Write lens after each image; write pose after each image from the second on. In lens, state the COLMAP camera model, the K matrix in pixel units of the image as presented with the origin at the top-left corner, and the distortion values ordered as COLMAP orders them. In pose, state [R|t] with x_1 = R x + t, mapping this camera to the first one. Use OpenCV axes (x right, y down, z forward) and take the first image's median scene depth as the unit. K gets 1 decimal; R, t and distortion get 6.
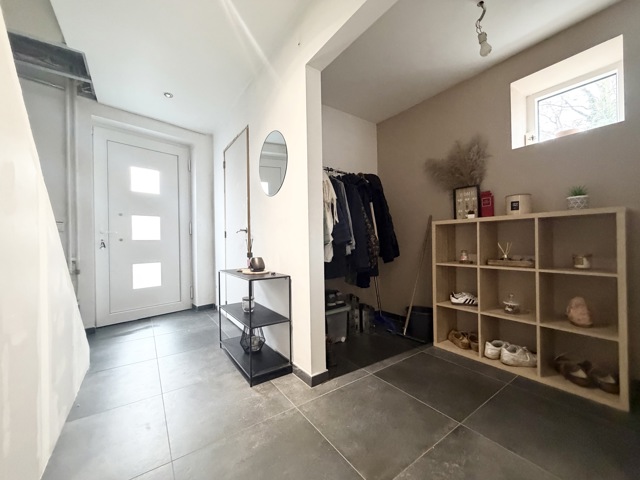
lens RADIAL K [[254.8, 0, 319.7], [0, 254.8, 242.0], [0, 0, 1]] dist [-0.001106, -0.000010]
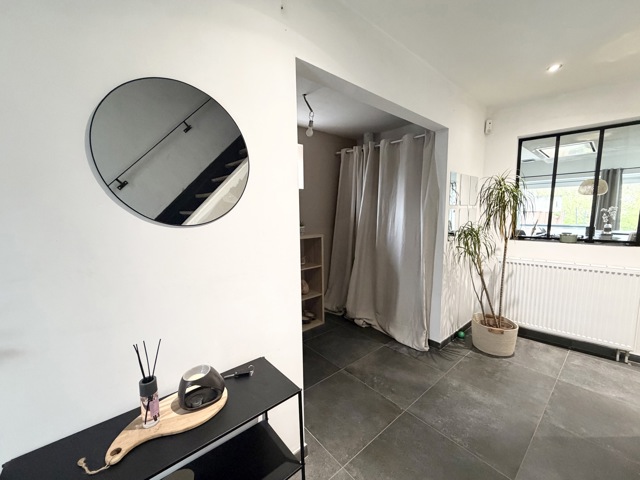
lens RADIAL K [[254.8, 0, 319.4], [0, 254.8, 240.1], [0, 0, 1]] dist [-0.001106, -0.000010]
pose [[-0.093435, -0.094155, 0.991163, -0.984019], [0.004531, 0.995468, 0.094991, -0.297017], [-0.995615, 0.013366, -0.092585, 1.210688]]
